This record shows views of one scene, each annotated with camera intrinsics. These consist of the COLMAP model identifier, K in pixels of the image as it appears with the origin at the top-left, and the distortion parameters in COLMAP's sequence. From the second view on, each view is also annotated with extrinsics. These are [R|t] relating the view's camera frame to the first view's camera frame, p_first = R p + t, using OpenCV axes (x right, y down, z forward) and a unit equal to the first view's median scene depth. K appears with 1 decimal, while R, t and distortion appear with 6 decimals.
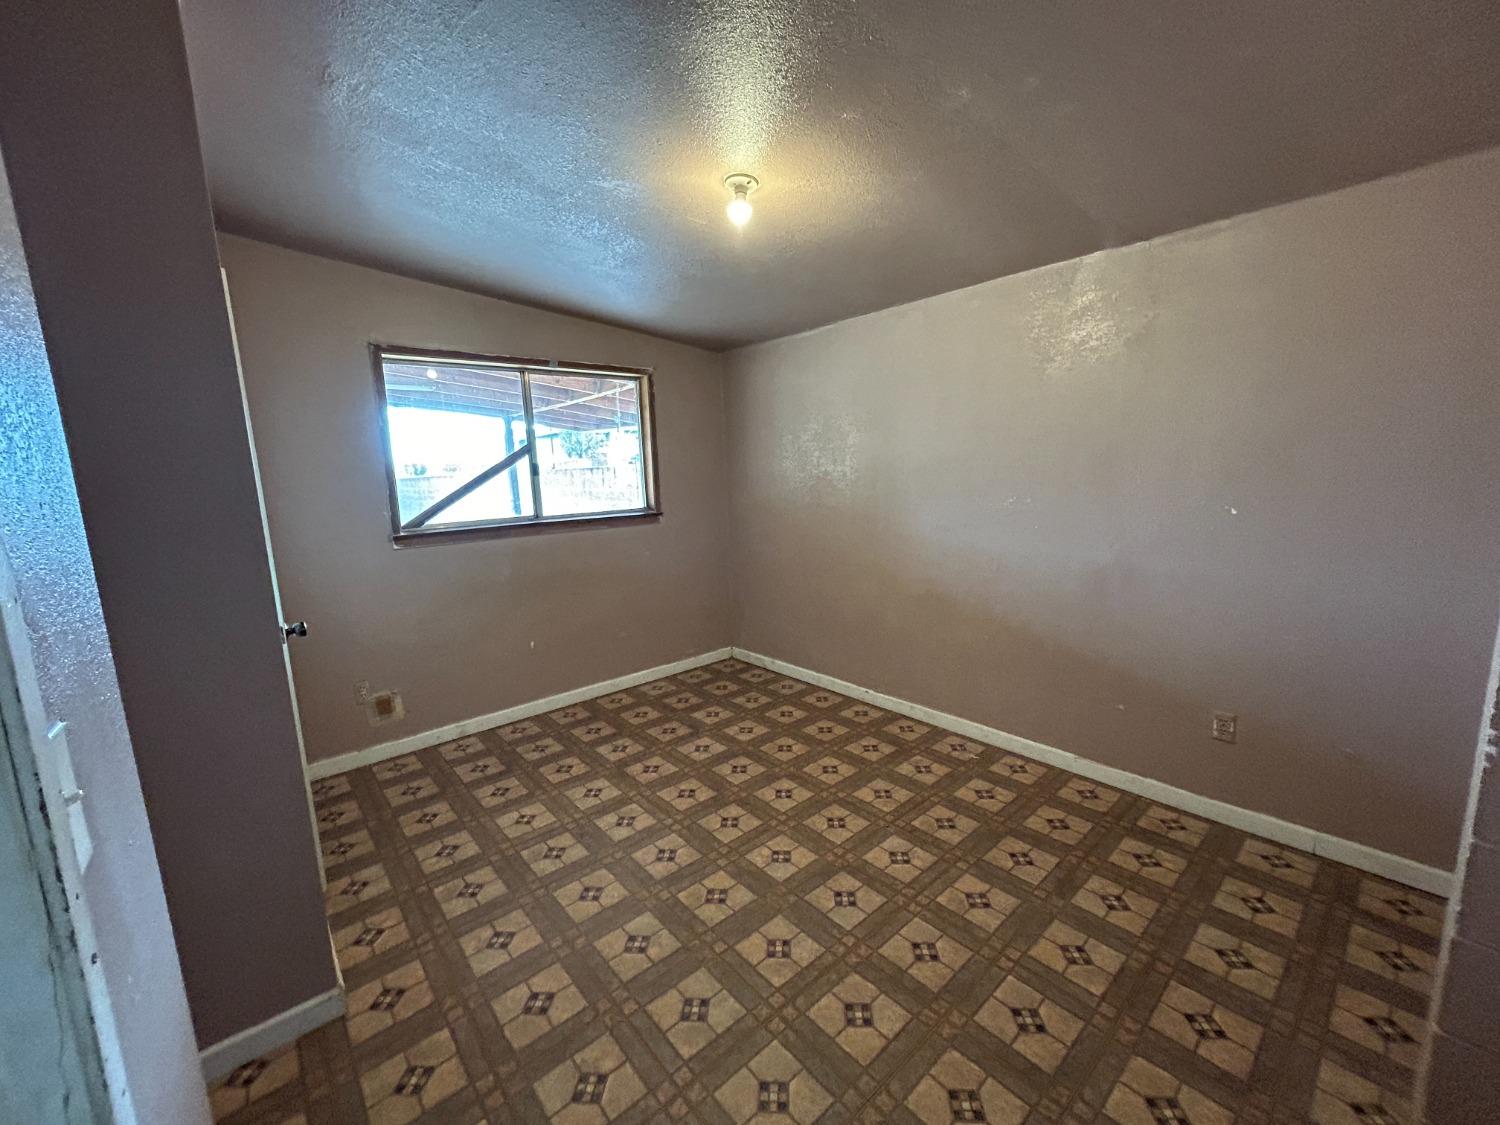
lens RADIAL K [[602.3, 0, 750.0], [0, 602.3, 562.5], [0, 0, 1]] dist [-0.001872, -0.000432]
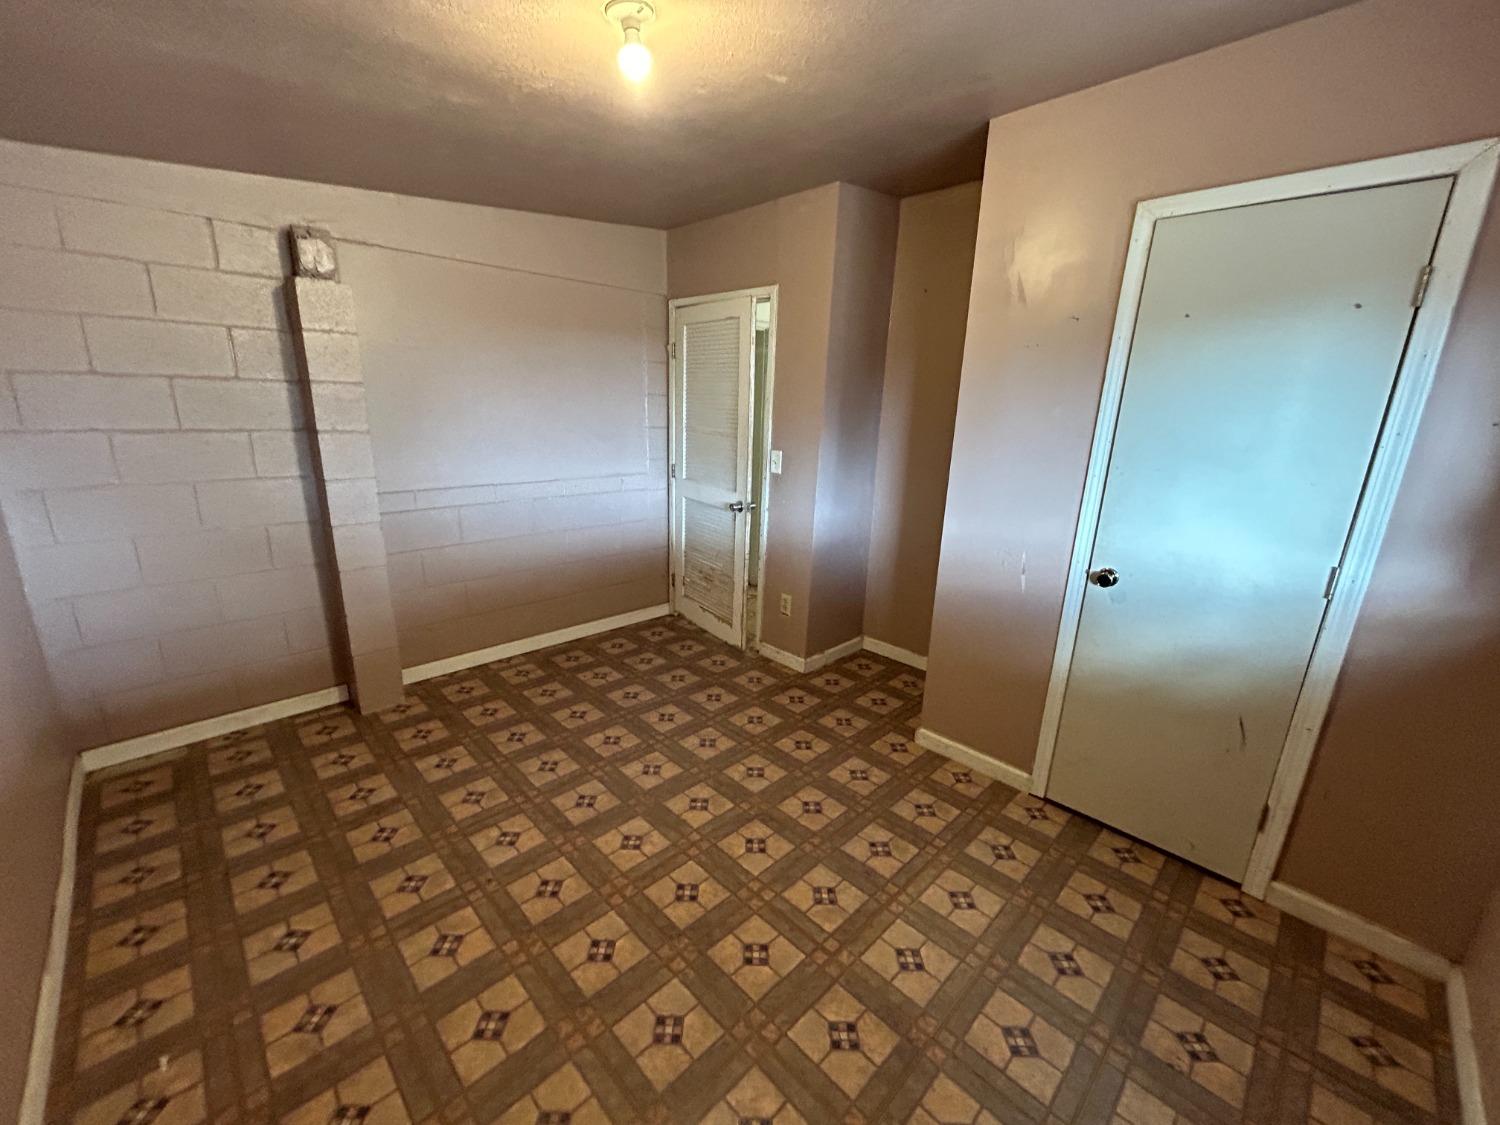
lens RADIAL K [[602.3, 0, 750.0], [0, 602.3, 562.5], [0, 0, 1]] dist [-0.001872, -0.000432]
pose [[-0.997708, 0.025989, -0.062475, -0.084922], [-0.001653, 0.913659, 0.406478, -0.293770], [0.067644, 0.405649, -0.911522, 1.694285]]
